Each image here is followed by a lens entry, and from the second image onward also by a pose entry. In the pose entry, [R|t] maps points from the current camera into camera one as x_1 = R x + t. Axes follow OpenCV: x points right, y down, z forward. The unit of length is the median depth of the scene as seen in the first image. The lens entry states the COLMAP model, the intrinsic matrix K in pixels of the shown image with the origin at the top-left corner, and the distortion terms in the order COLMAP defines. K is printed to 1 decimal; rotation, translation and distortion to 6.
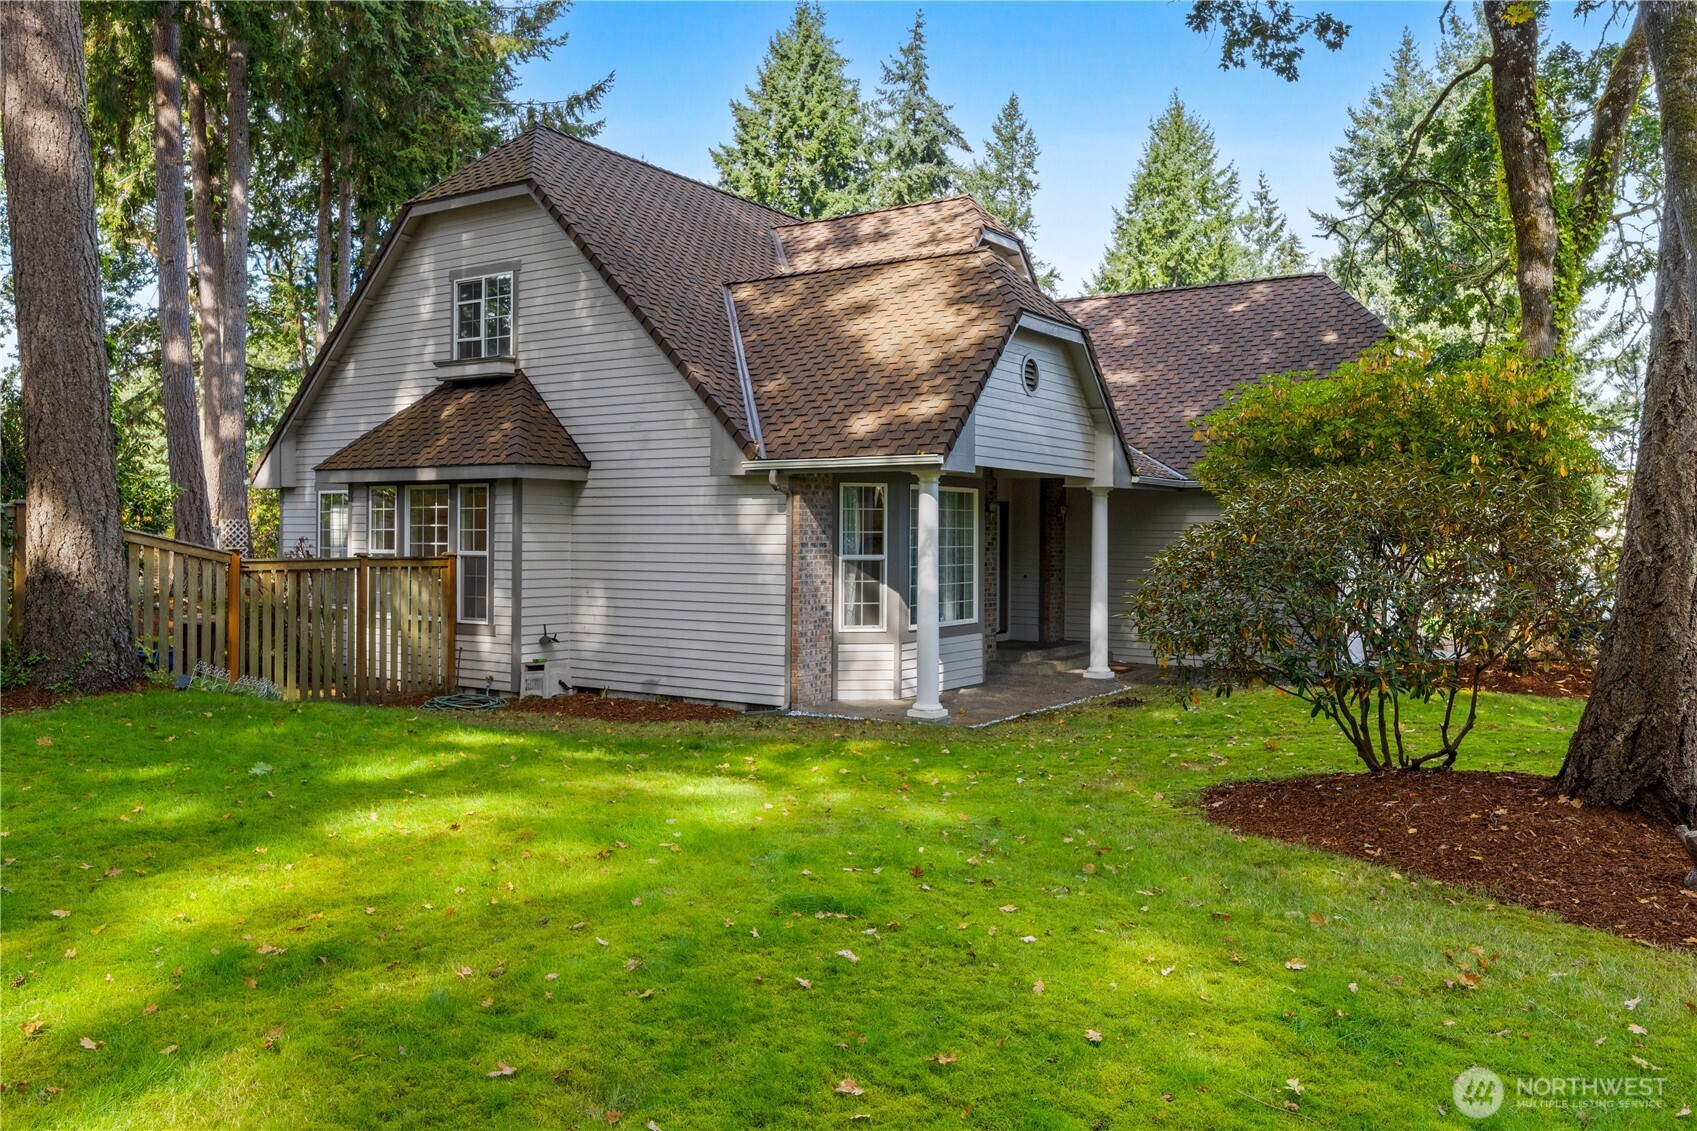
lens RADIAL K [[1312.5, 0, 847.7], [0, 1312.5, 562.8], [0, 0, 1]] dist [-0.000143, -0.000058]
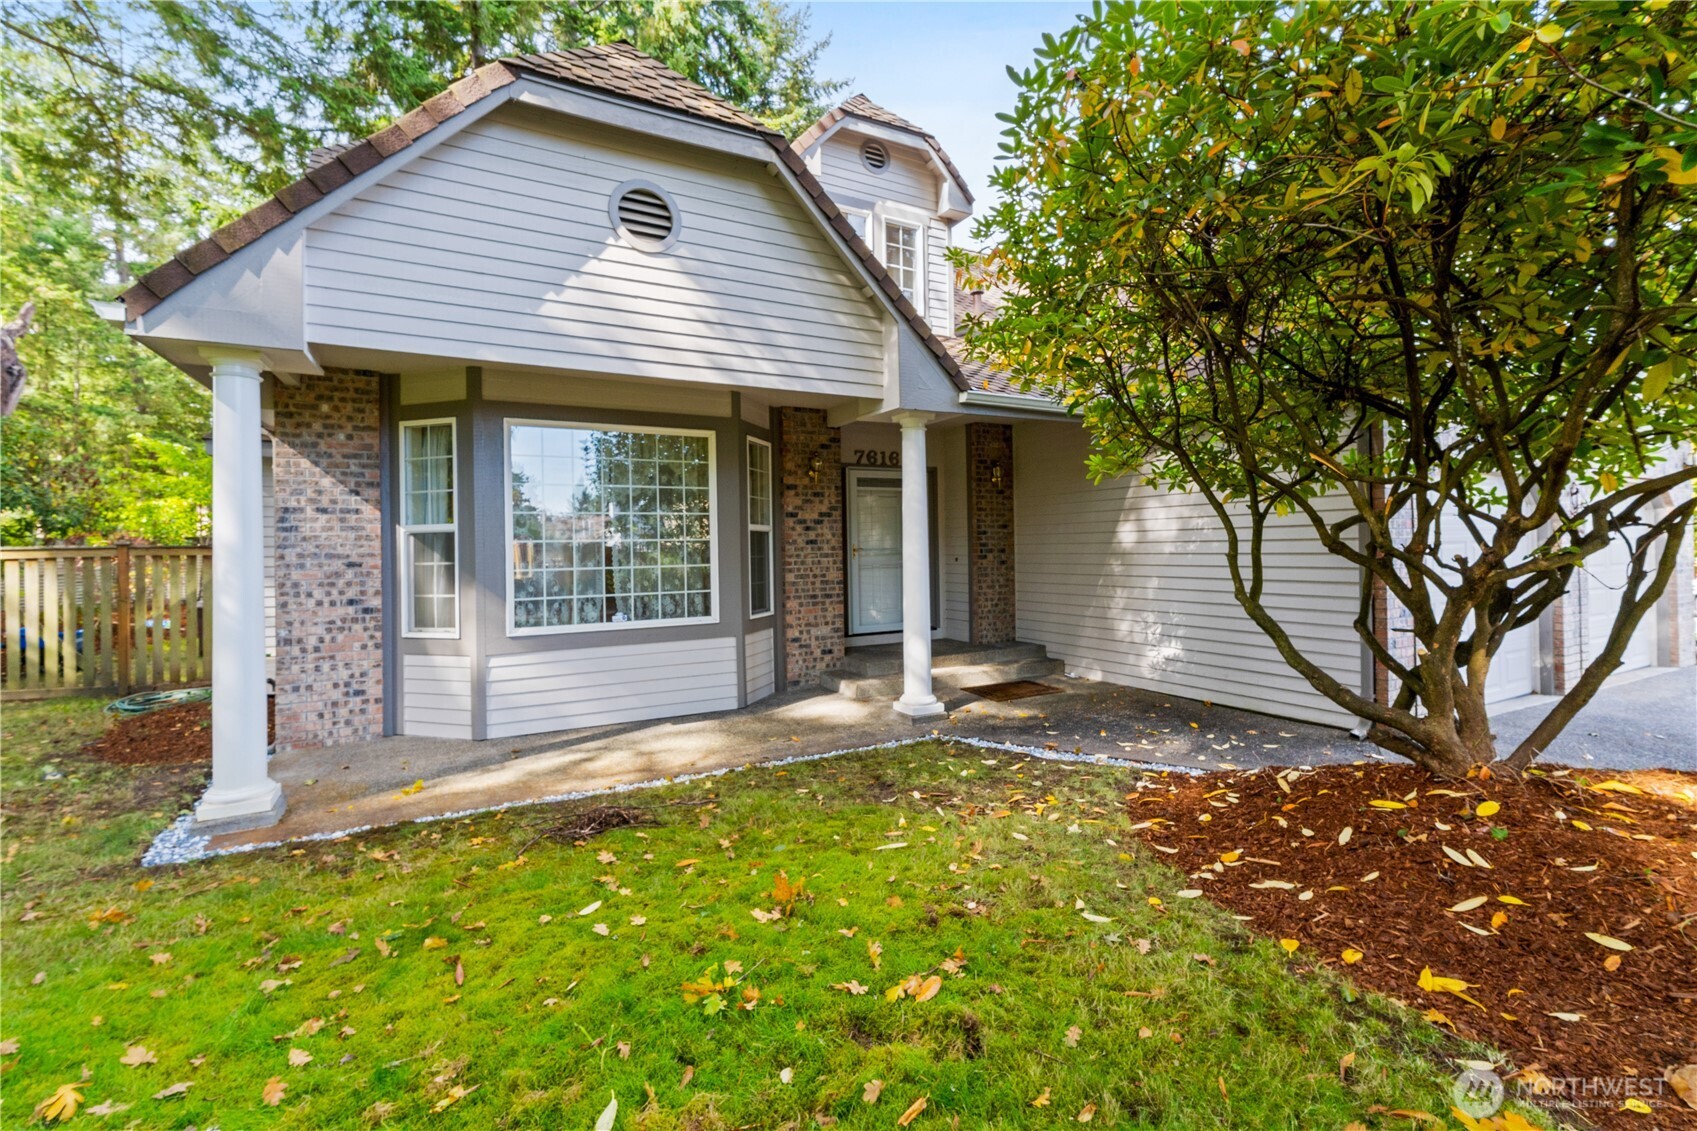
lens RADIAL K [[722.1, 0, 847.5], [0, 722.1, 557.5], [0, 0, 1]] dist [0.007288, 0.000760]
pose [[0.884228, -0.019892, -0.466632, 0.332099], [0.013830, 0.999770, -0.016414, 0.017571], [0.466851, 0.008060, 0.884299, 0.678907]]
